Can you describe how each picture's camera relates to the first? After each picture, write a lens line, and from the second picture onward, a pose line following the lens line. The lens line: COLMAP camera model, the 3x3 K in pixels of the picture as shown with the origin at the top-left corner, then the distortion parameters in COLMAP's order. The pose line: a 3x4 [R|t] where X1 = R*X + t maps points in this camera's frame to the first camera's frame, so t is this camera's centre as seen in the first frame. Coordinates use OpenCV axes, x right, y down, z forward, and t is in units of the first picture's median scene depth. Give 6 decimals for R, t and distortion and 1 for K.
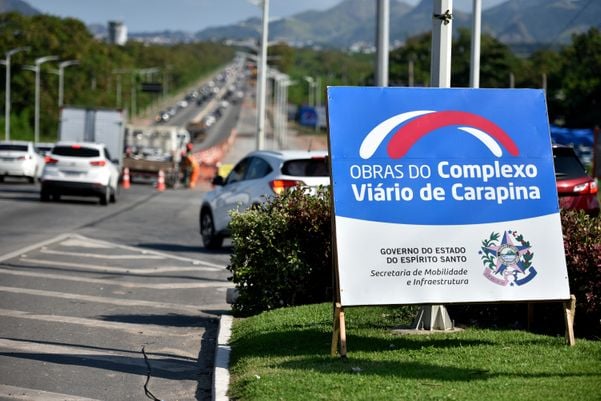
lens RADIAL K [[3634.5, 0, 300.5], [0, 3634.5, 200.5], [0, 0, 1]] dist [0.016900, -17.130065]
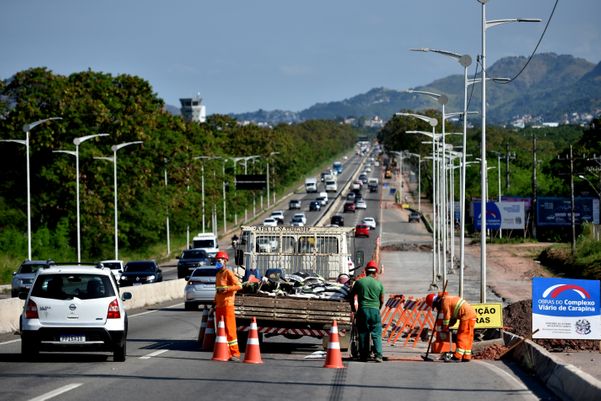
lens RADIAL K [[3505.9, 0, 300.5], [0, 3505.9, 200.5], [0, 0, 1]] dist [-0.127441, 2.220851]
pose [[0.999212, -0.036172, -0.016328, -0.022186], [0.035608, 0.998801, -0.033605, -0.005692], [0.017524, 0.032997, 0.999302, 0.365640]]
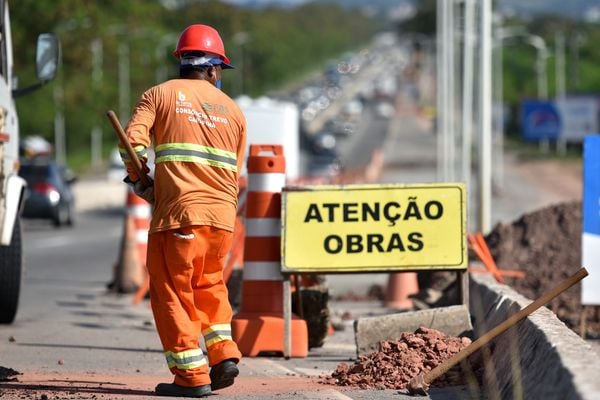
lens RADIAL K [[3500.0, 0, 300.0], [0, 3500.0, 200.0], [0, 0, 1]] dist [-0.127441, 2.220851]
pose [[0.998635, -0.032529, -0.040871, -0.010747], [0.031615, 0.999240, -0.022807, -0.004123], [0.041582, 0.021483, 0.998904, 0.578552]]
